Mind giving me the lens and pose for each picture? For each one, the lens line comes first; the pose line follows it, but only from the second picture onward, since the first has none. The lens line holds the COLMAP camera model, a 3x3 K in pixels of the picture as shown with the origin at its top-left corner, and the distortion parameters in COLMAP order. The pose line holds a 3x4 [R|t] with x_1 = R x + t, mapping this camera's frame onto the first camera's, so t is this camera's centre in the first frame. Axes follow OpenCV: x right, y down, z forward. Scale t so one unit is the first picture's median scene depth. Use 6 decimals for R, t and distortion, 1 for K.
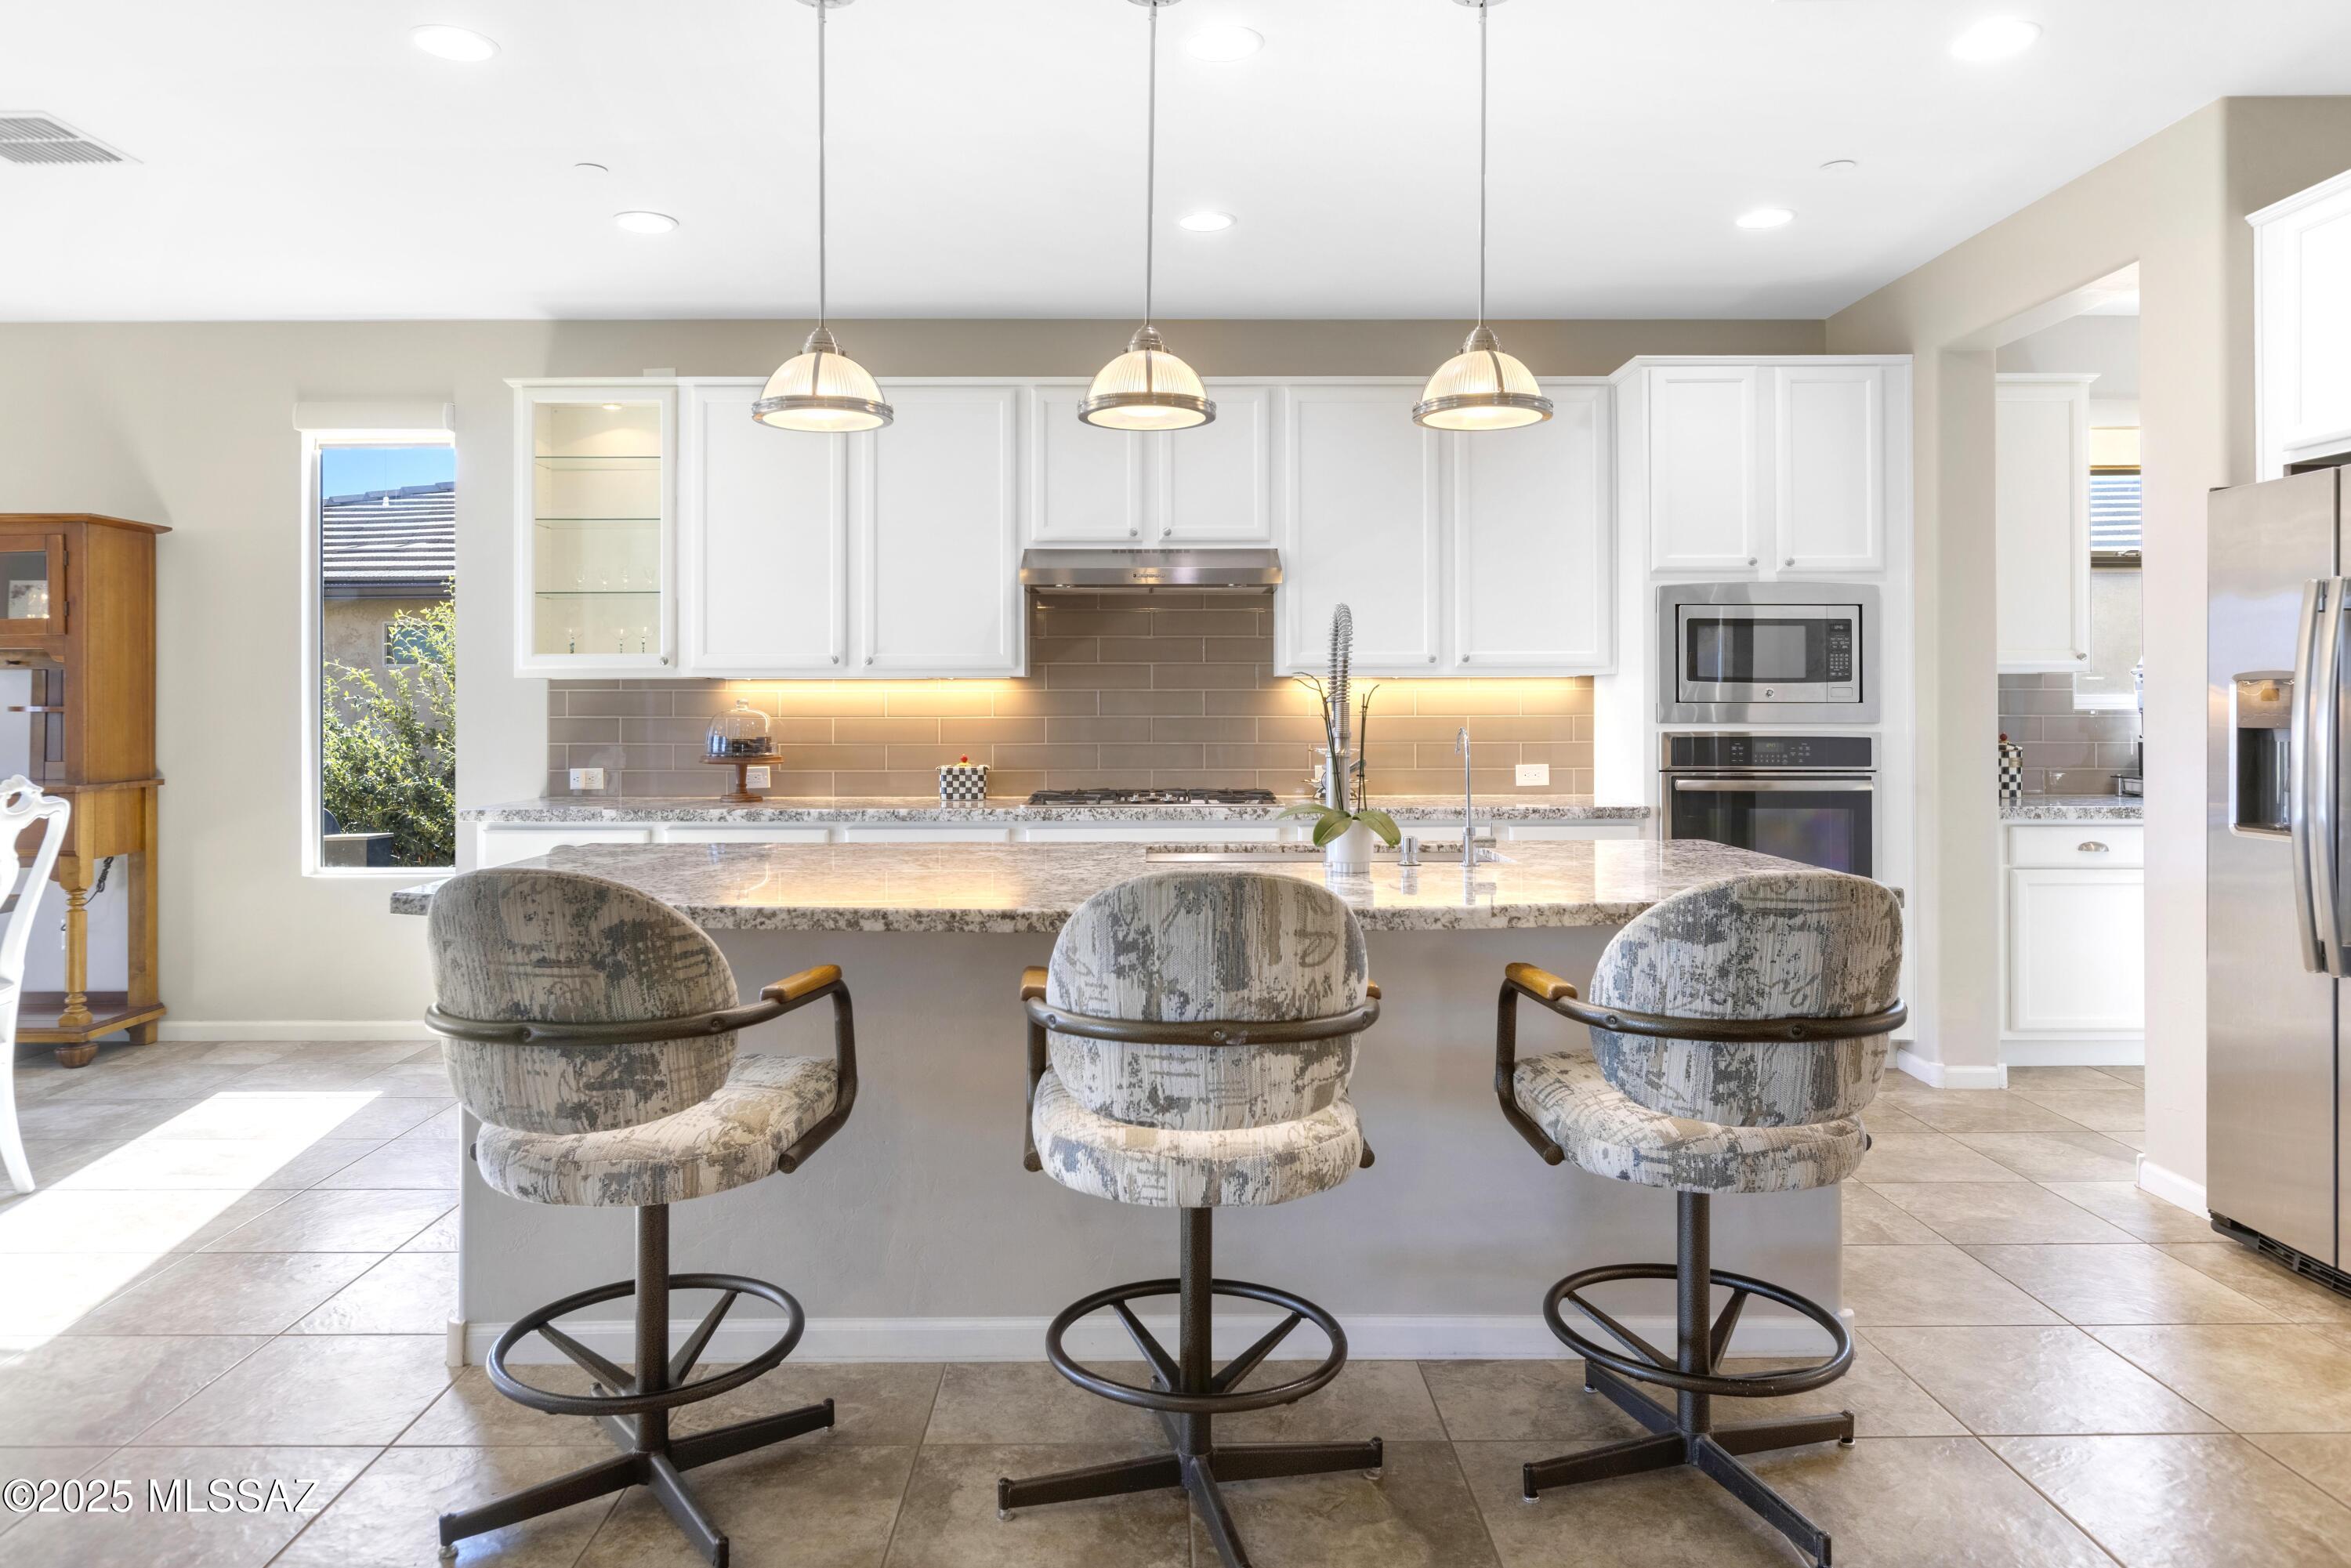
lens RADIAL K [[1509.7, 0, 1178.0], [0, 1509.7, 694.2], [0, 0, 1]] dist [-0.000424, 0.000281]
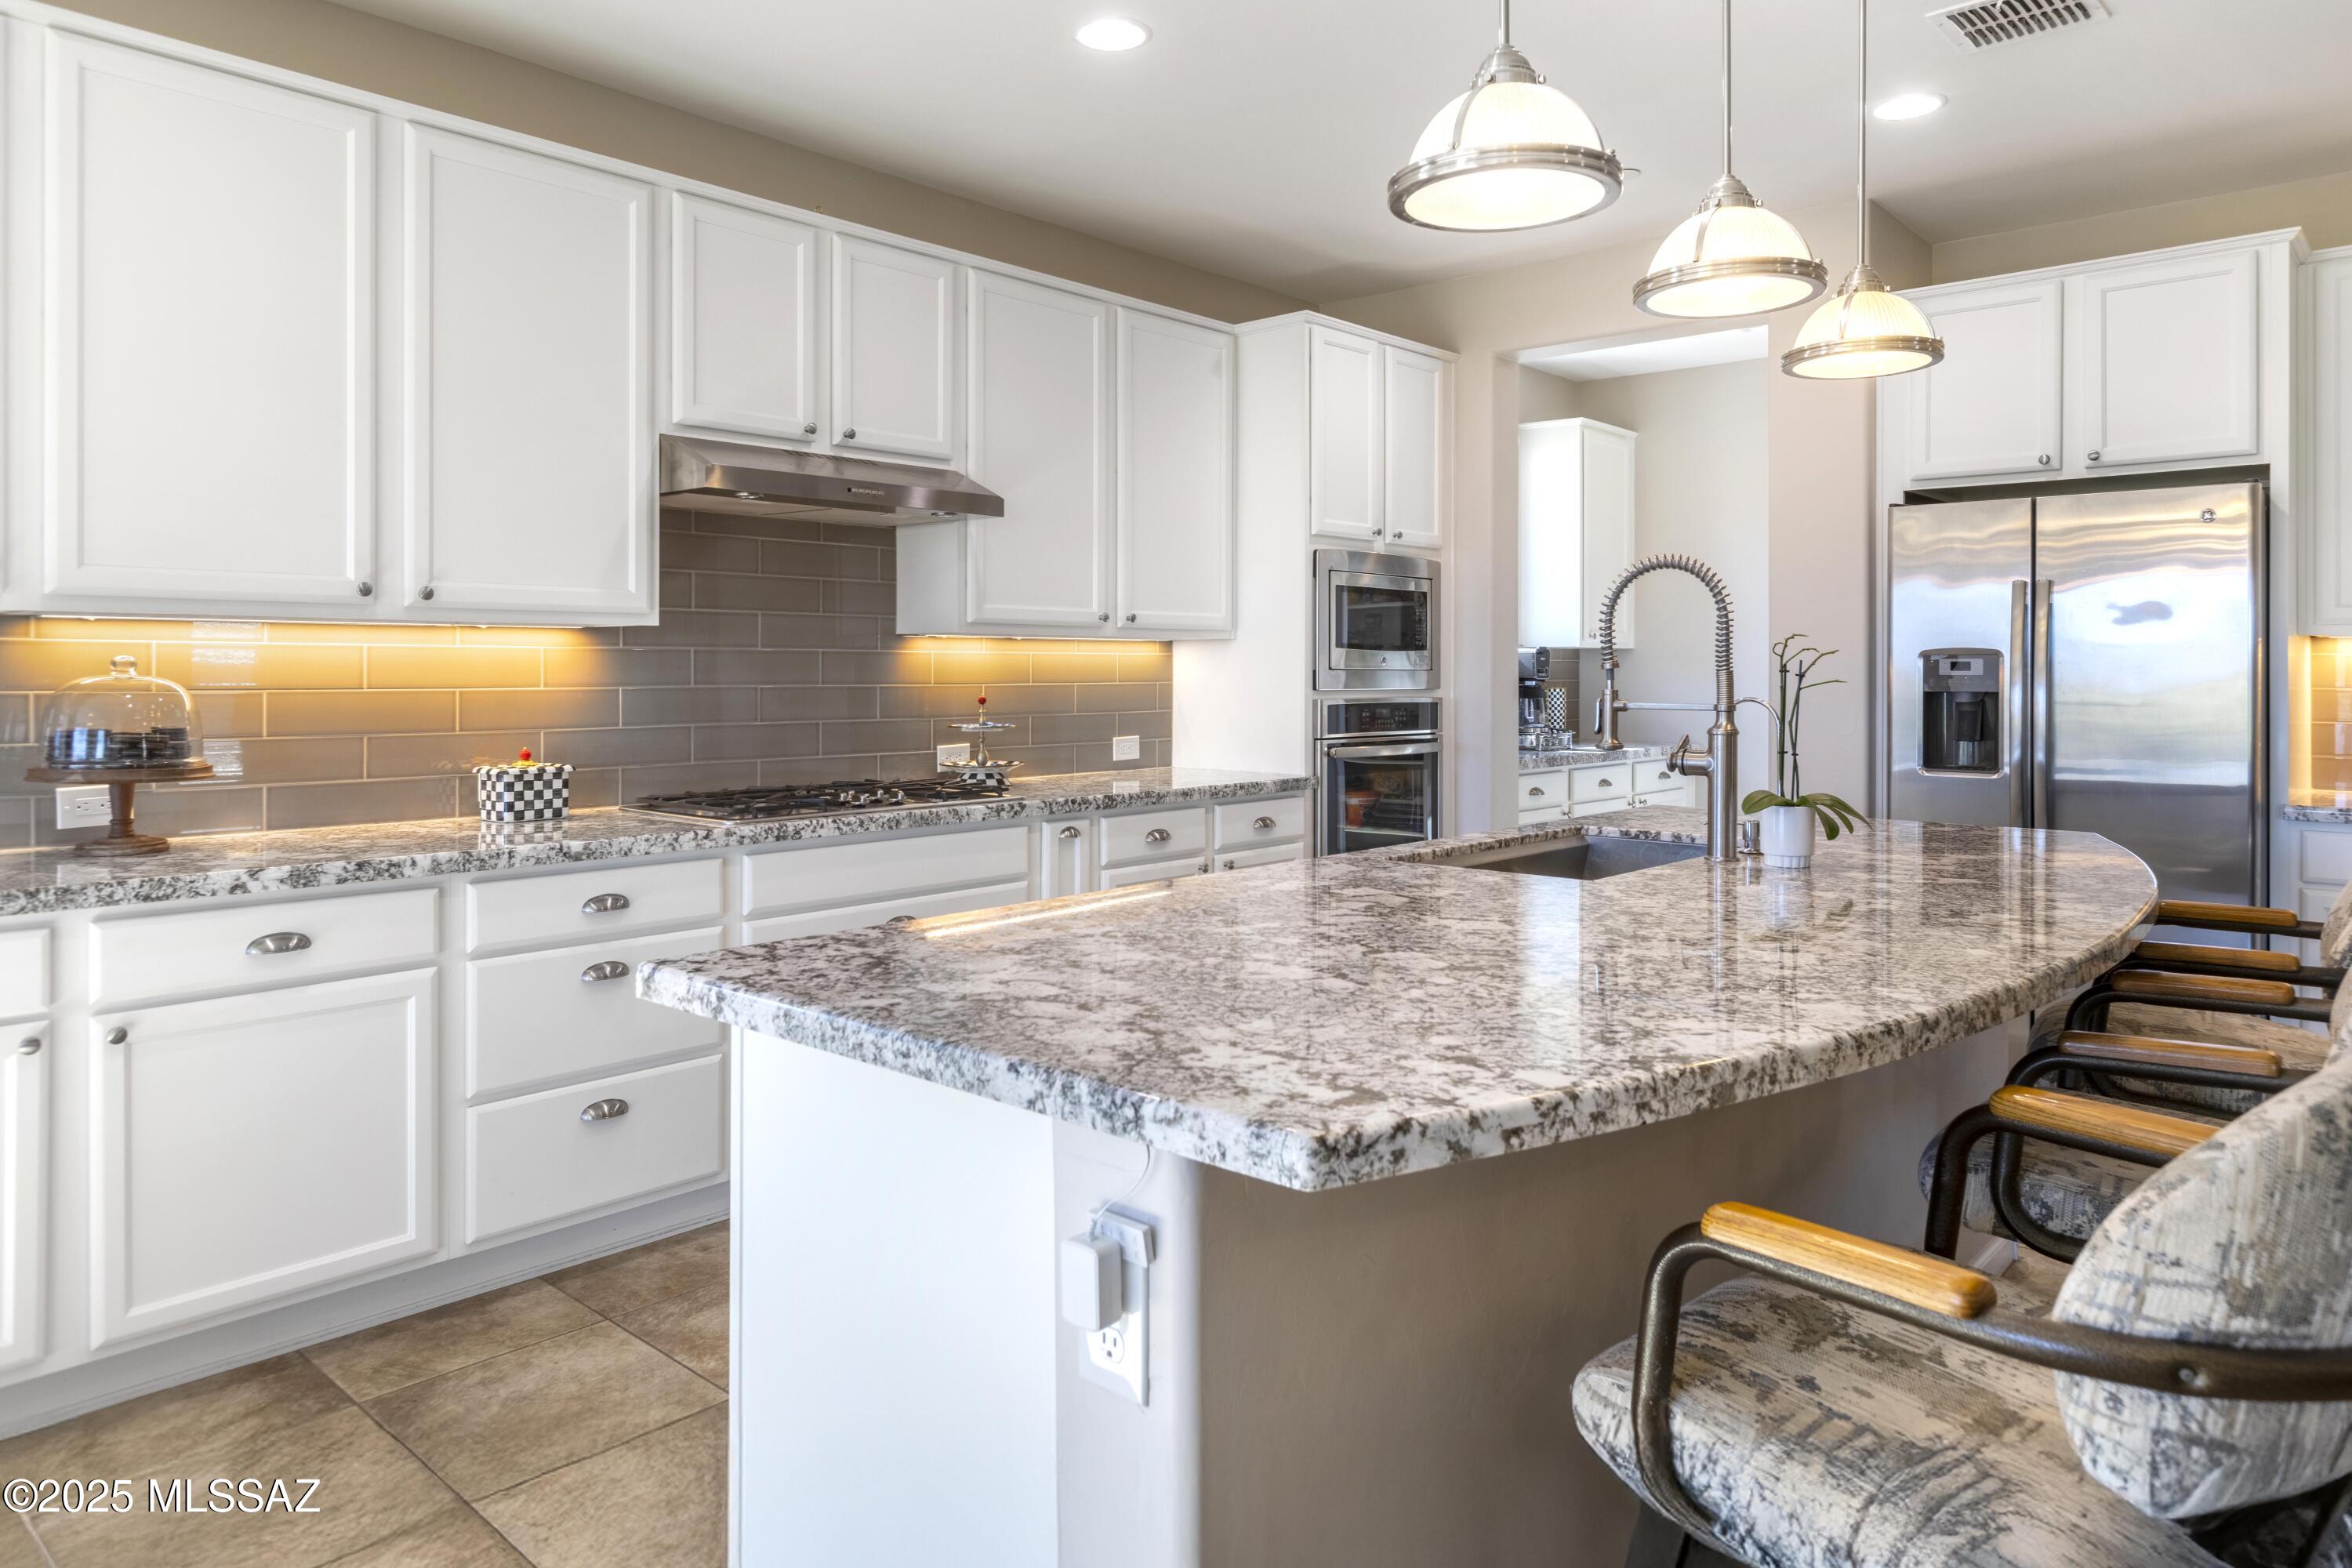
lens RADIAL K [[1510.4, 0, 1178.5], [0, 1510.4, 694.1], [0, 0, 1]] dist [-0.000424, 0.000281]
pose [[0.673638, -0.009473, 0.739000, -0.432361], [-0.009647, 0.999720, 0.021608, 0.001236], [-0.738998, -0.021686, 0.673358, 0.380913]]
